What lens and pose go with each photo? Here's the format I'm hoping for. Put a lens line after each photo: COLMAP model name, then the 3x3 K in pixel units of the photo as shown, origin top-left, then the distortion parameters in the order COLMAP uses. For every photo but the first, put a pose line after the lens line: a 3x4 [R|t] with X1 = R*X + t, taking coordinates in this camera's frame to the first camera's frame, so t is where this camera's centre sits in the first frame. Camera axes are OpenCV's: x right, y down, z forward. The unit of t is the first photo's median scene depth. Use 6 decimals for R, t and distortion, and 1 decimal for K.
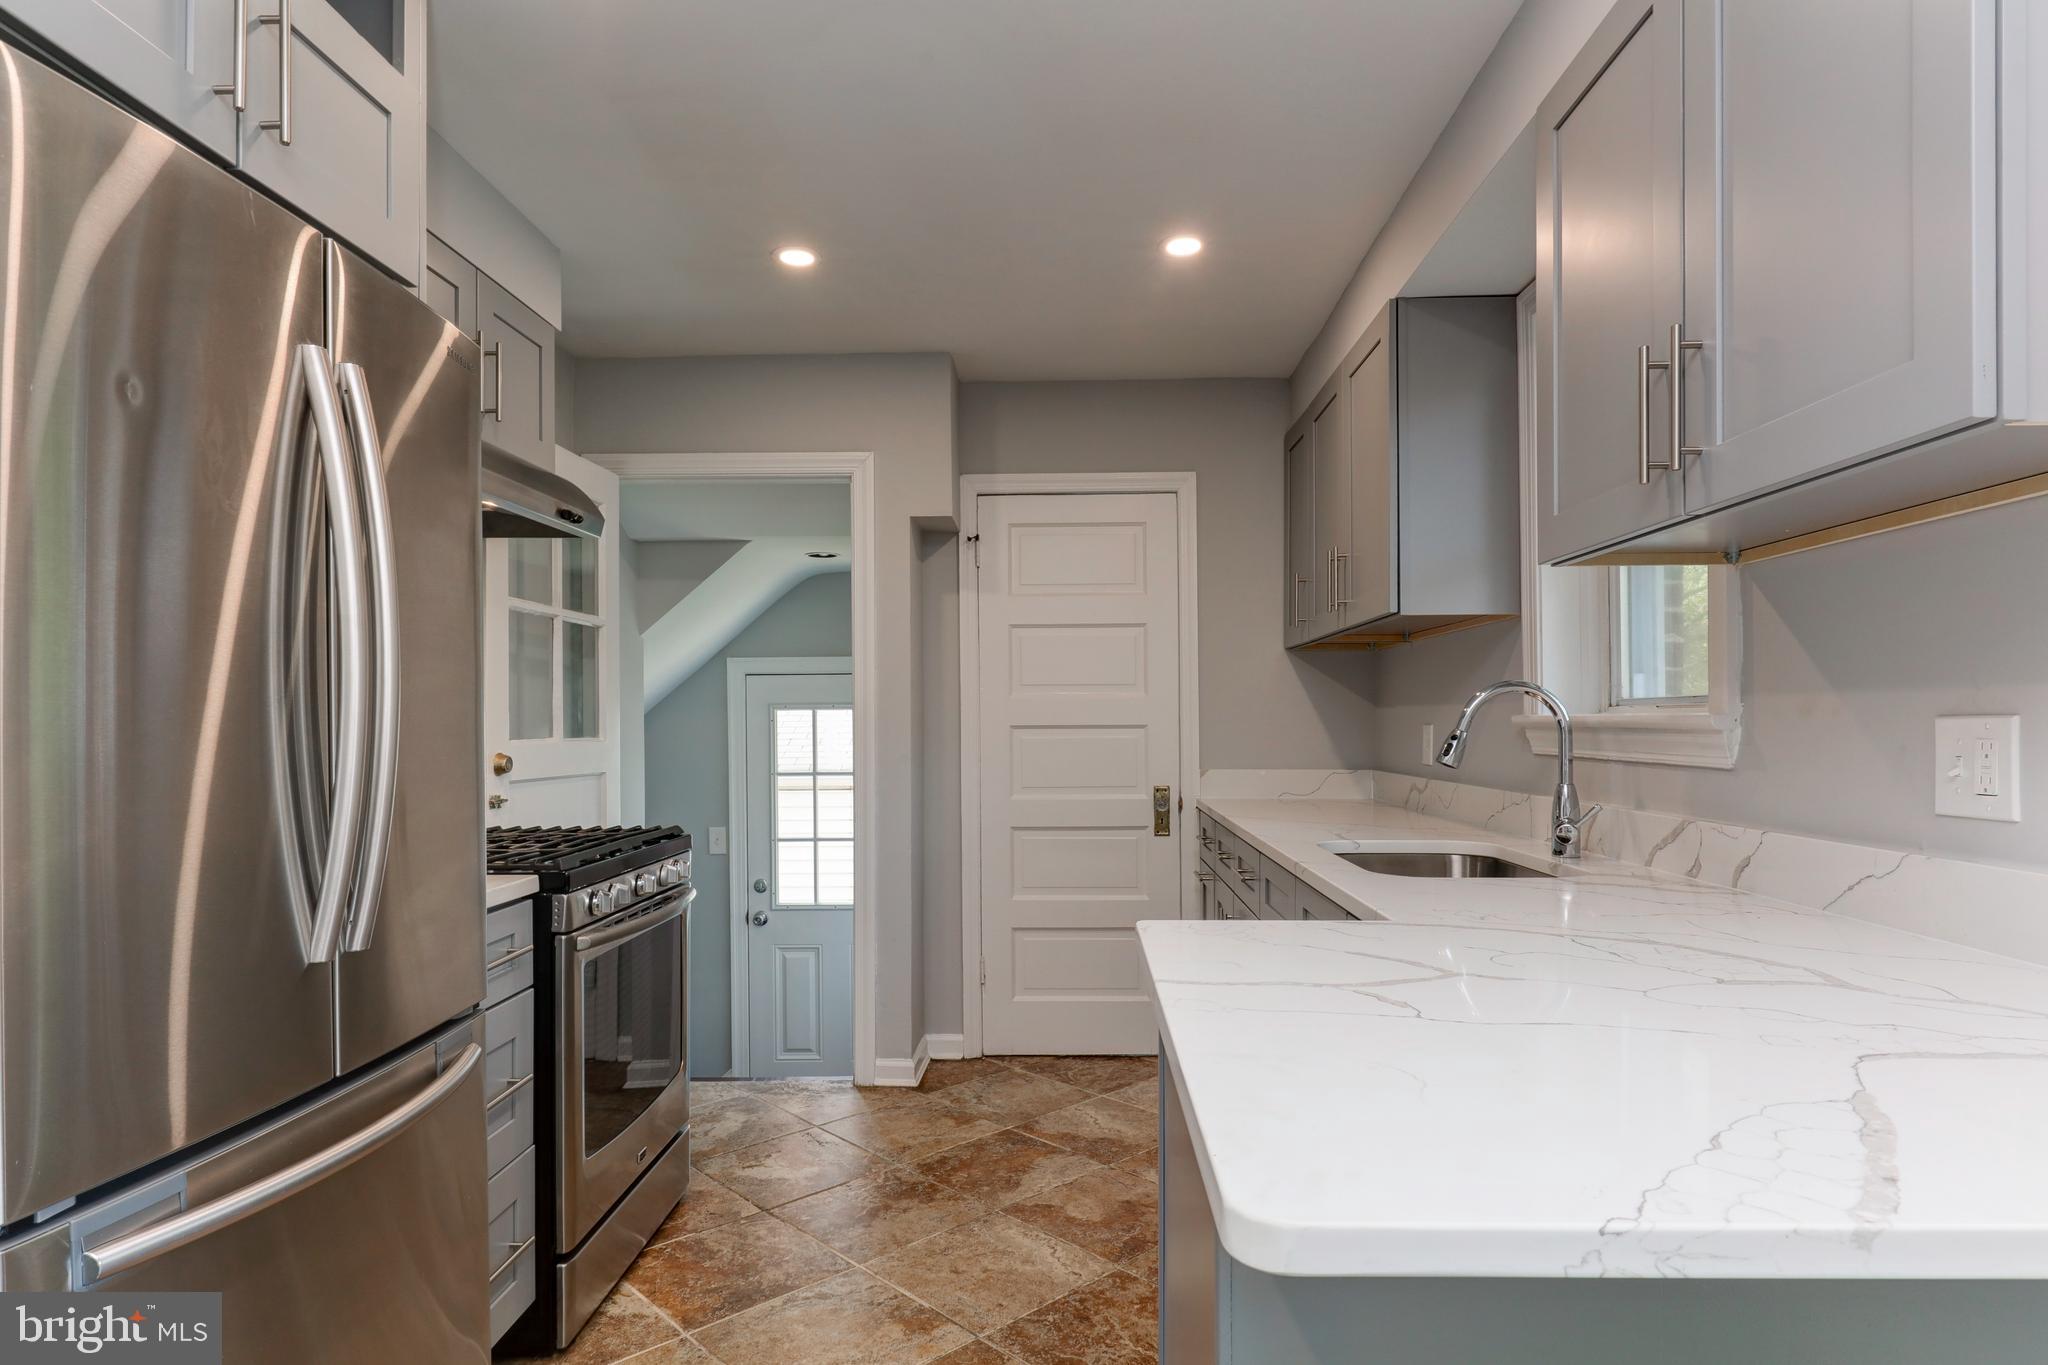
lens RADIAL K [[1121.0, 0, 1040.0], [0, 1121.0, 718.9], [0, 0, 1]] dist [-0.002280, -0.002211]
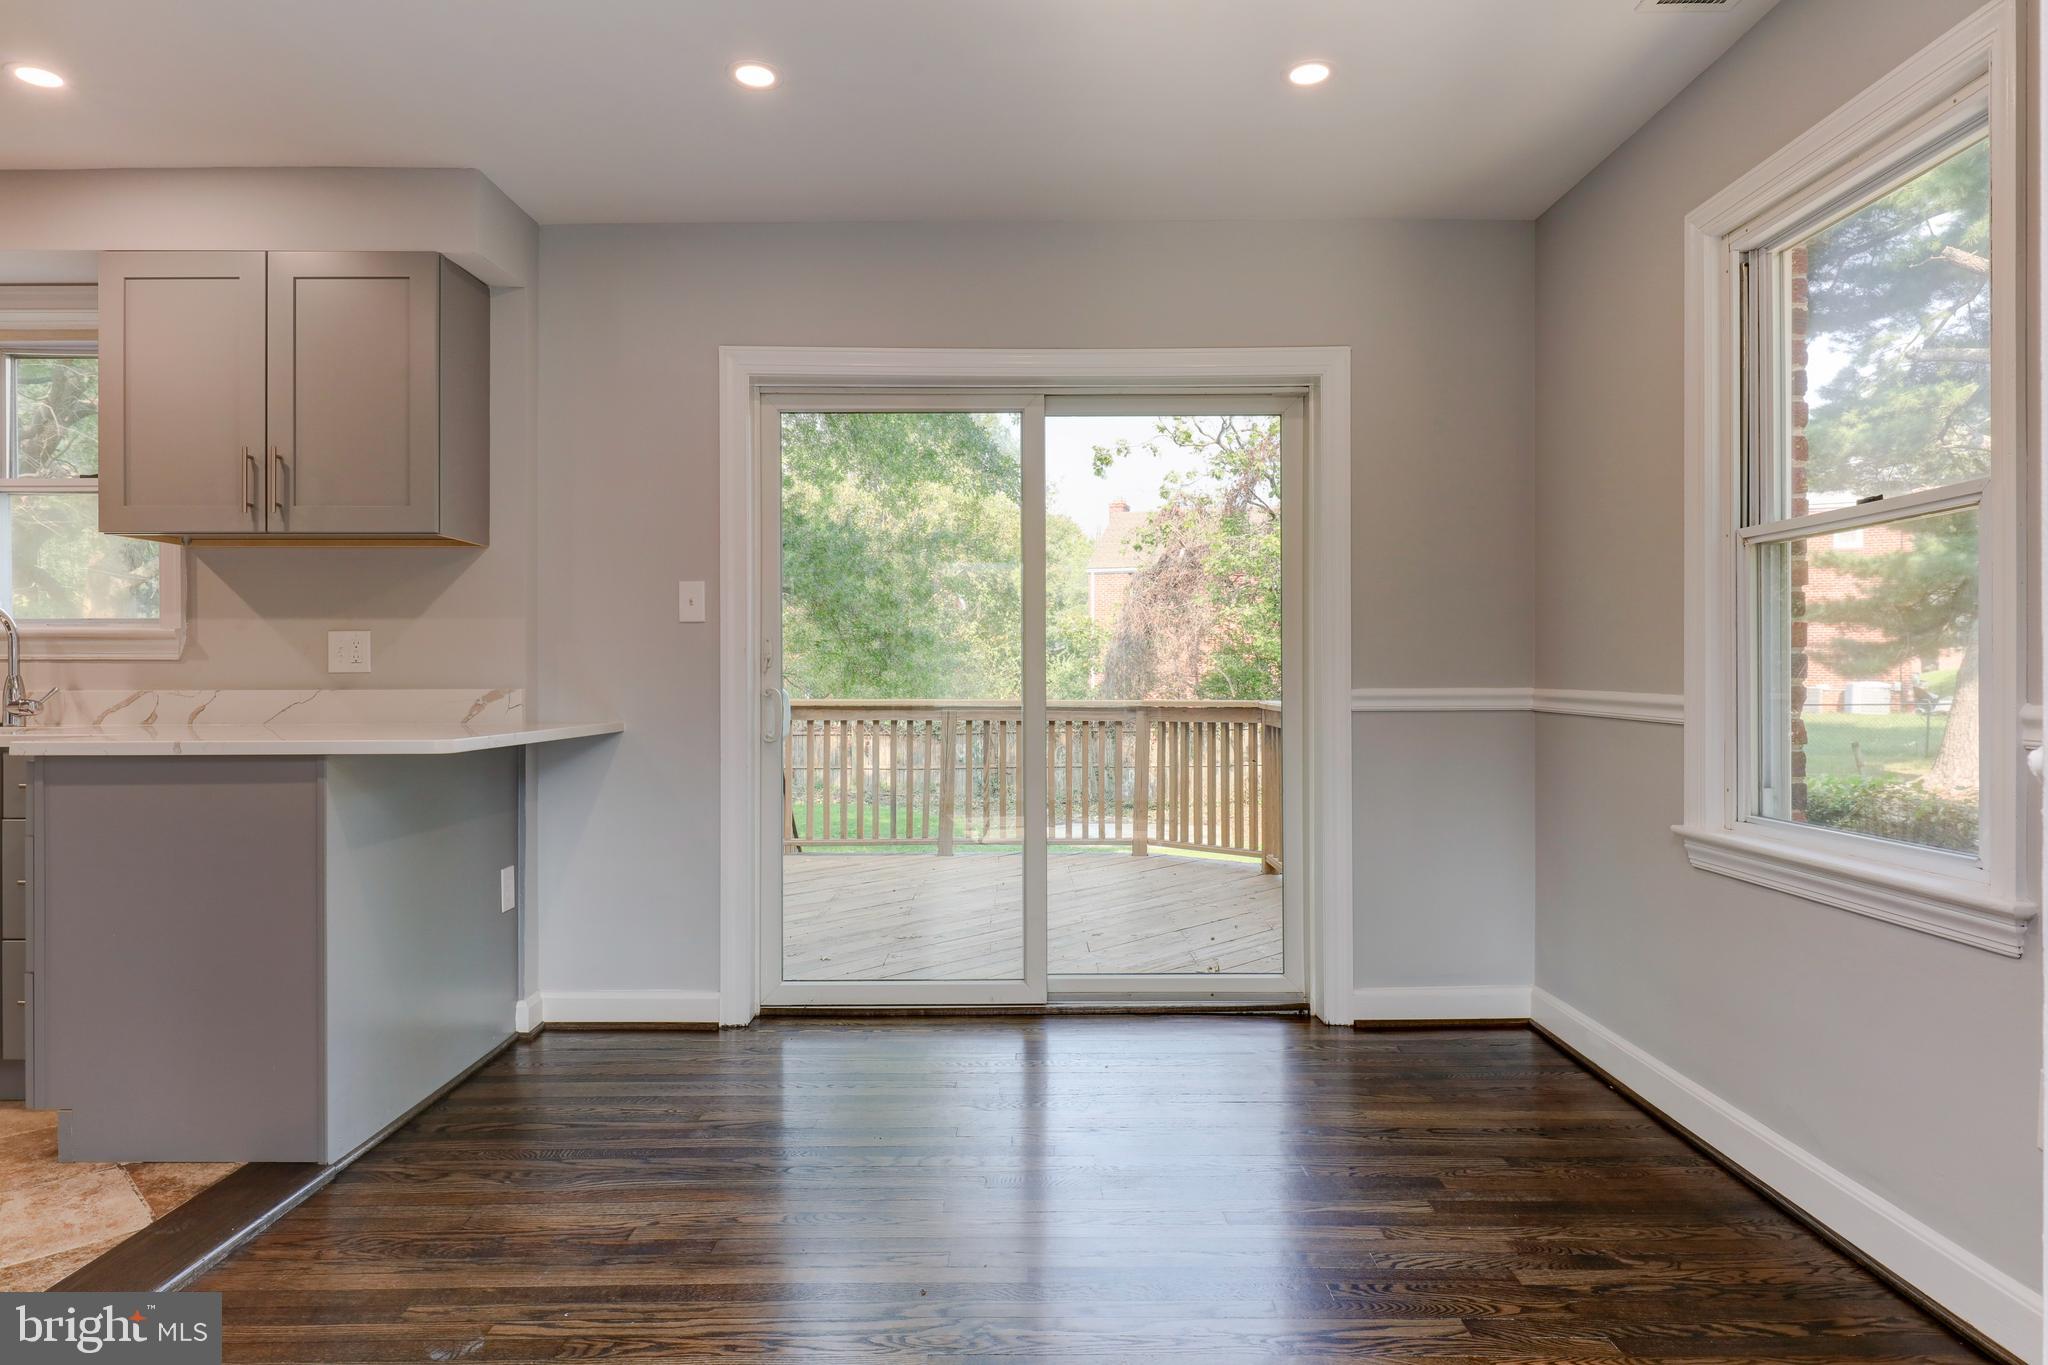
lens RADIAL K [[1224.2, 0, 1029.9], [0, 1224.2, 678.4], [0, 0, 1]] dist [0.003550, 0.000823]
pose [[-0.024458, 0.004875, 0.999689, -0.973688], [-0.000524, 0.999988, -0.004889, 0.059059], [-0.999701, -0.000644, -0.024455, -0.218564]]
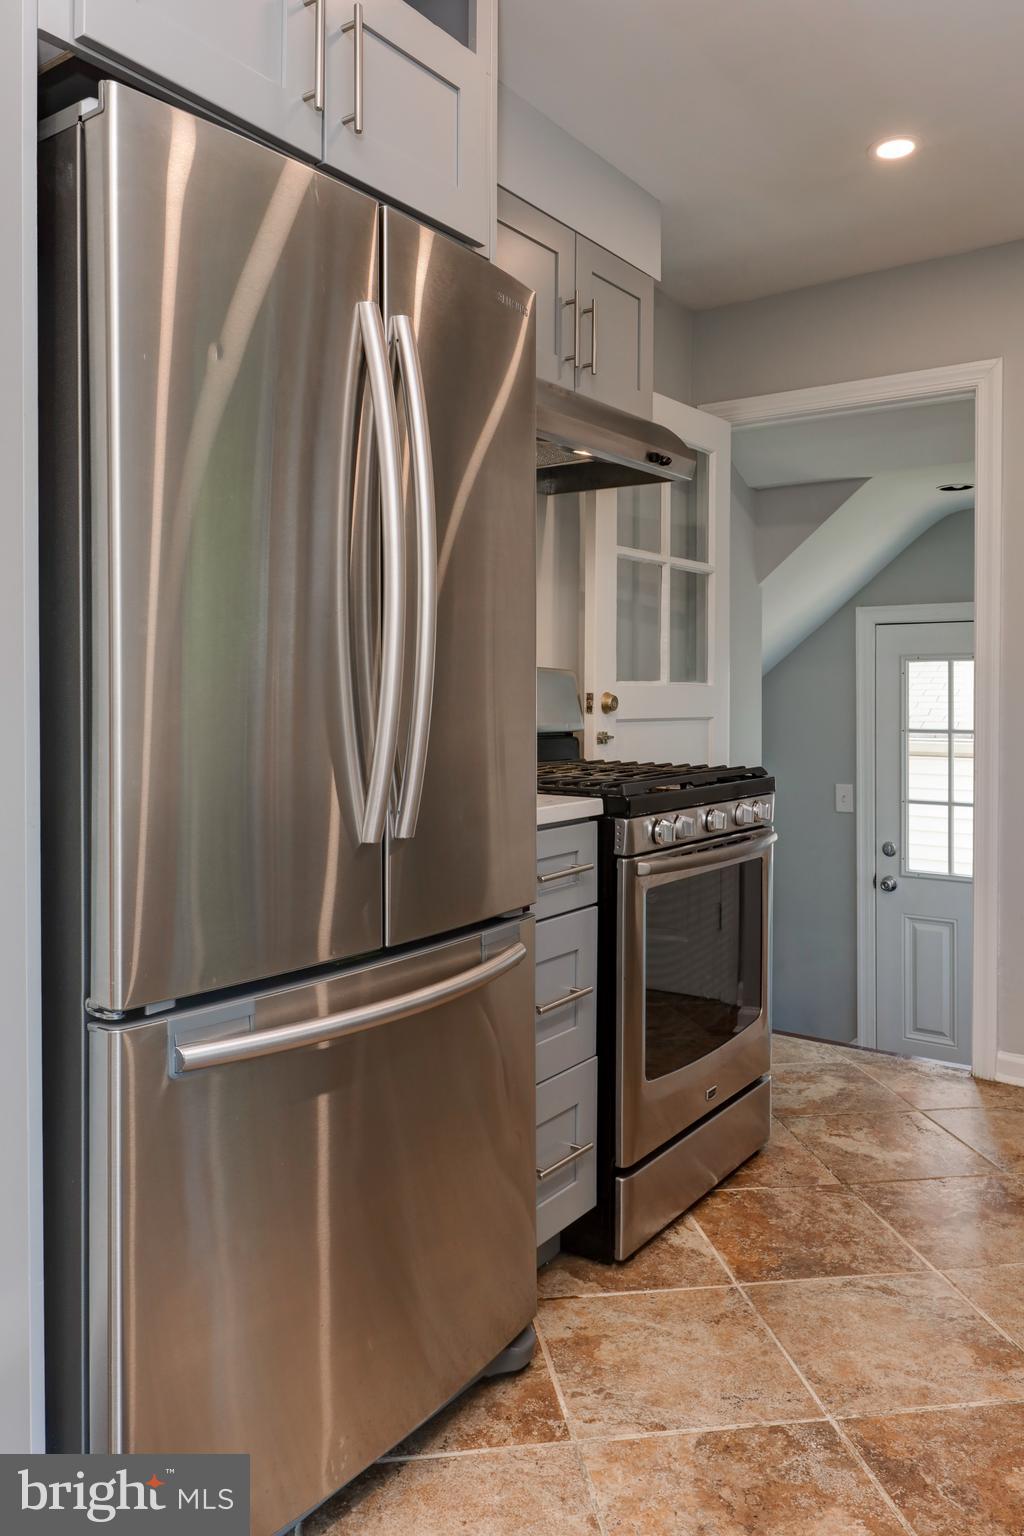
lens RADIAL K [[1141.5, 0, 513.6], [0, 1141.5, 697.6], [0, 0, 1]] dist [0.041927, -0.037031]
pose [[0.822943, 0.012607, -0.567984, 0.070676], [-0.007634, 0.999909, 0.011132, 0.027234], [0.568073, -0.004825, 0.822964, 0.060870]]
